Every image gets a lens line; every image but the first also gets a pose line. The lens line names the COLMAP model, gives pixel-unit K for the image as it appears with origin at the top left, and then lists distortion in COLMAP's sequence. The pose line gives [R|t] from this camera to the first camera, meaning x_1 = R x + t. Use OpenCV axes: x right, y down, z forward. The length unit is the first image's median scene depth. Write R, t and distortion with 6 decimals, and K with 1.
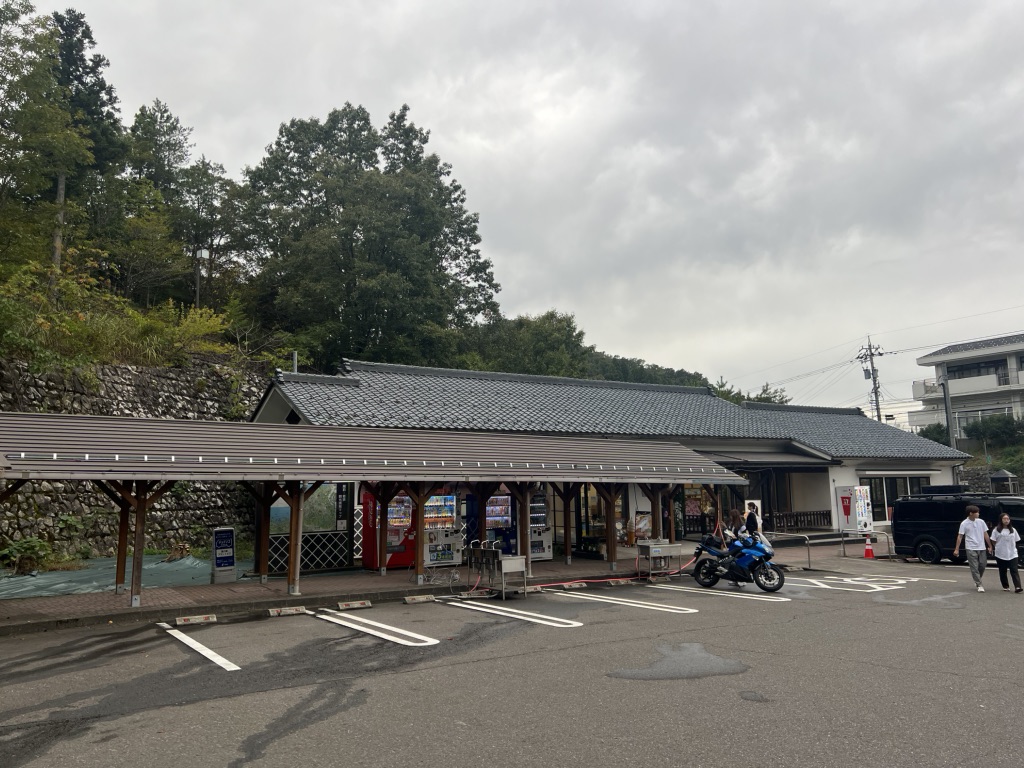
lens RADIAL K [[784.8, 0, 512.0], [0, 784.8, 384.0], [0, 0, 1]] dist [0.040174, -0.058139]
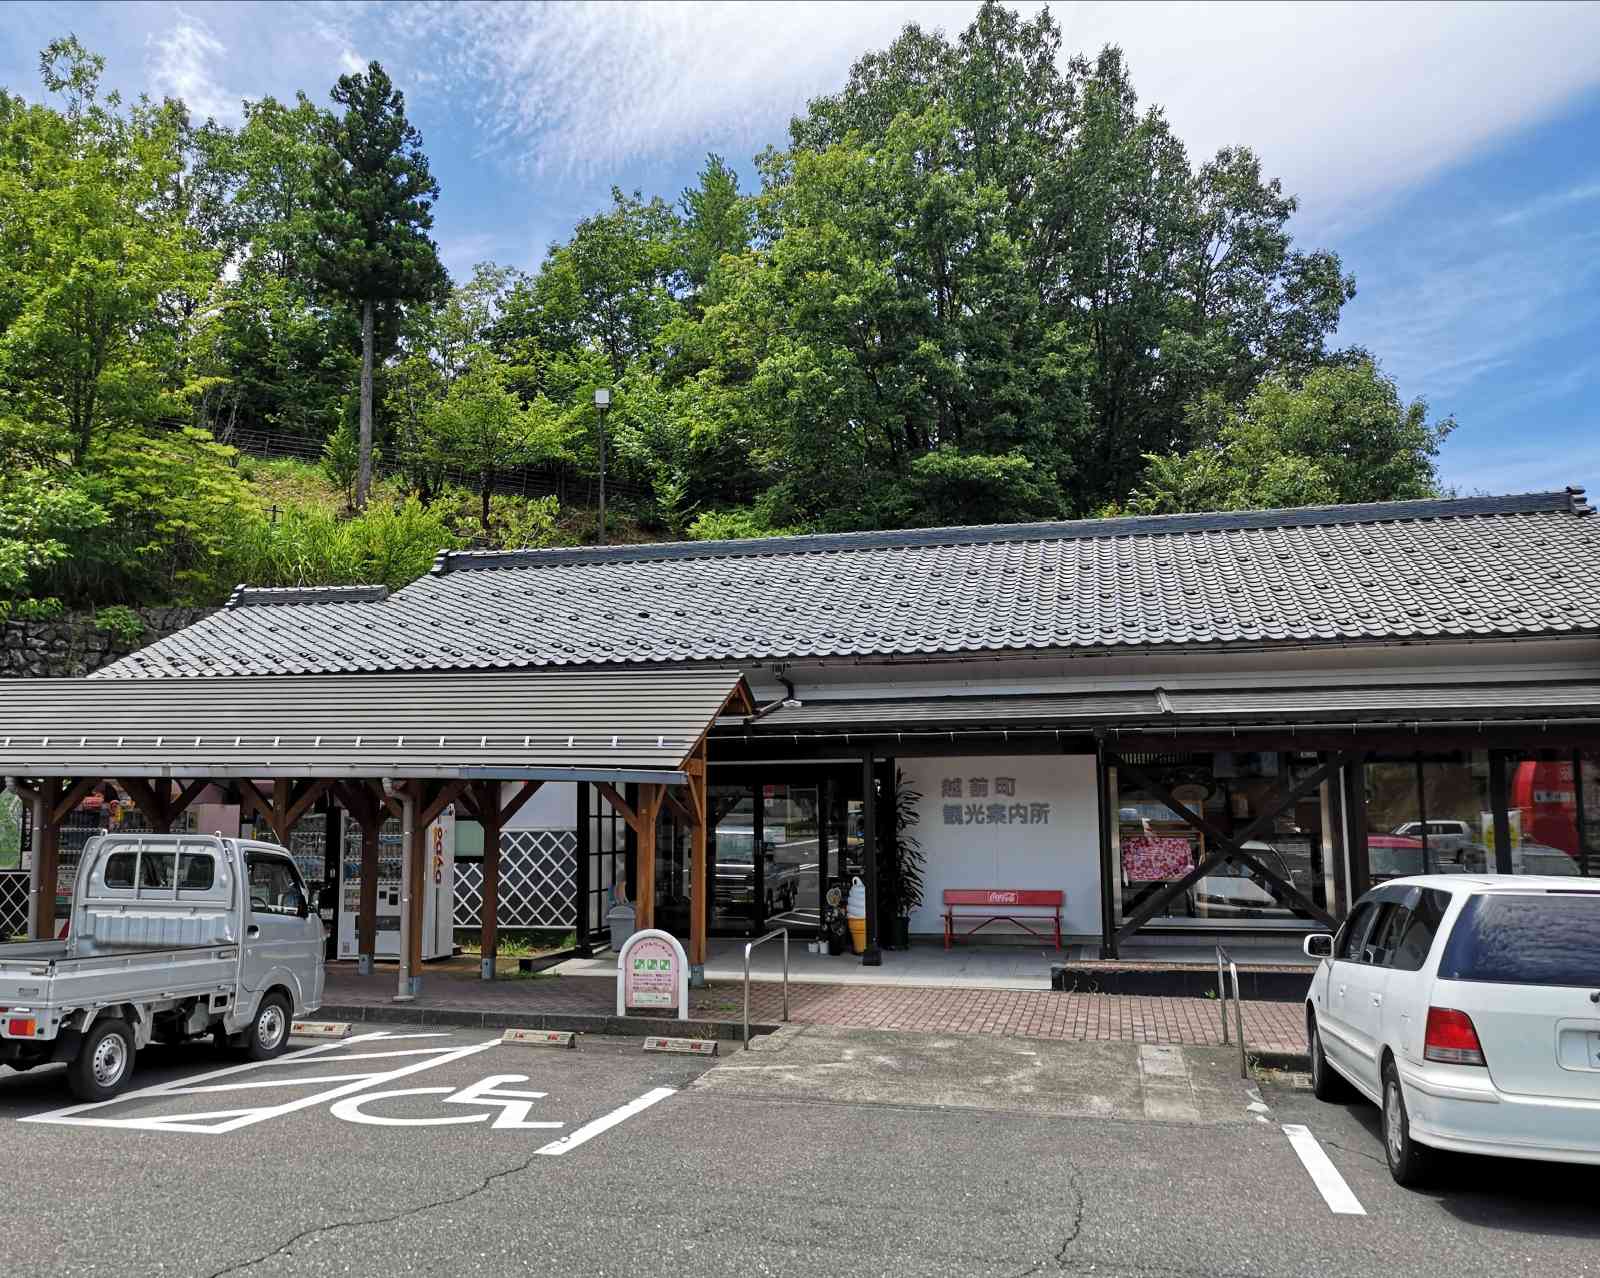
lens RADIAL K [[1448.7, 0, 756.5], [0, 1448.7, 674.4], [0, 0, 1]] dist [0.021630, 0.000789]
pose [[0.667151, -0.063546, -0.742207, 0.730429], [0.090310, 0.995905, -0.004090, 0.082060], [0.739428, -0.064300, 0.670158, 0.579820]]
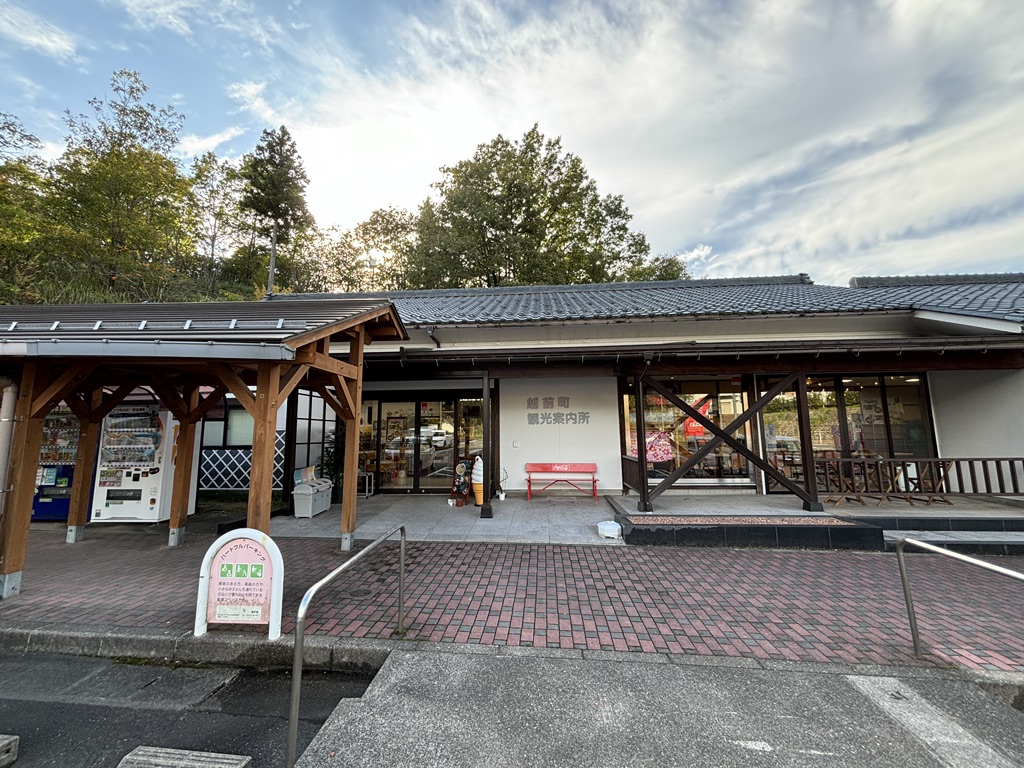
lens RADIAL K [[418.1, 0, 512.0], [0, 418.1, 384.0], [0, 0, 1]] dist [0.002154, -0.000012]
pose [[0.782407, -0.066822, -0.619172, 0.431357], [0.075792, 0.997053, -0.011830, 0.136560], [0.618138, -0.037673, 0.785166, 0.874510]]
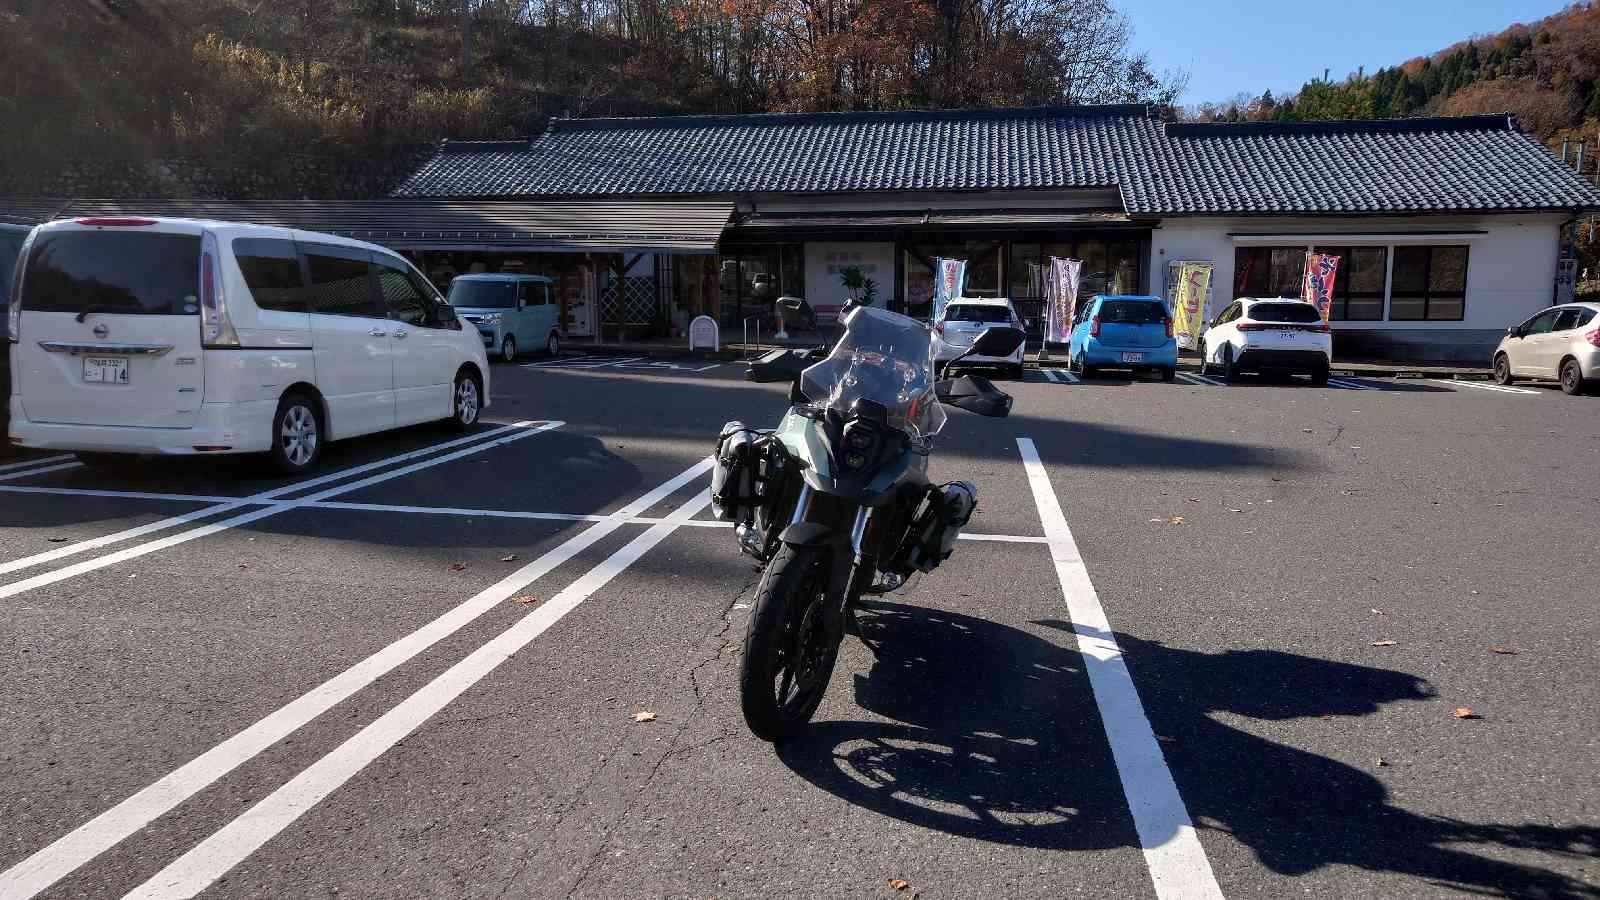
lens RADIAL K [[1069.5, 0, 800.0], [0, 1069.5, 450.0], [0, 0, 1]] dist [-0.005505, -0.003766]
pose [[0.732809, 0.119754, -0.669813, 1.039087], [0.077444, 0.963315, 0.256957, 0.044894], [0.676012, -0.240173, 0.696652, 0.245113]]
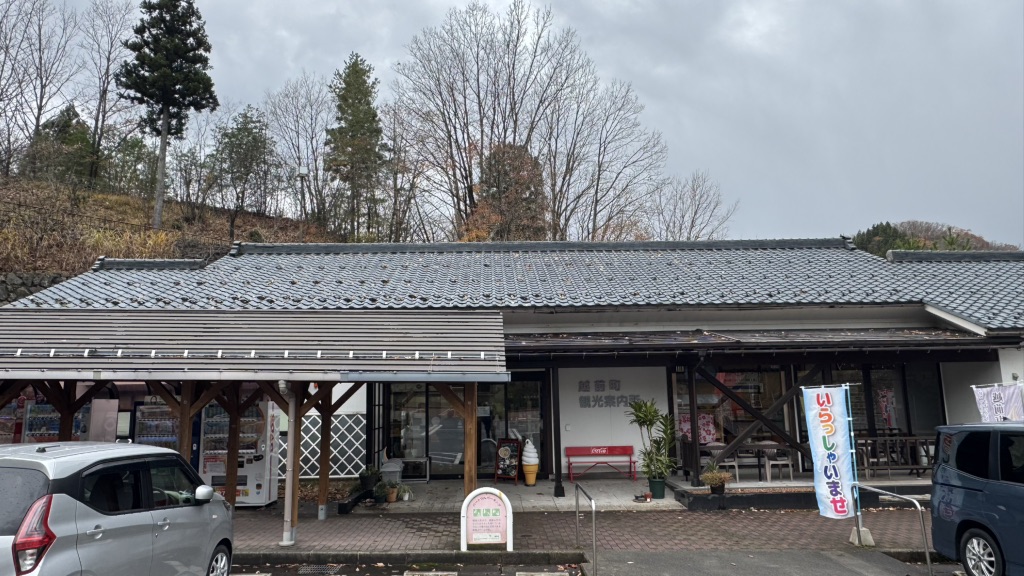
lens RADIAL K [[684.5, 0, 512.0], [0, 684.5, 288.0], [0, 0, 1]] dist [-0.005505, -0.003766]
pose [[0.842899, -0.084214, -0.531441, 0.496425], [0.070925, 0.996448, -0.045409, 0.083285], [0.533377, 0.000583, 0.845877, 0.609430]]
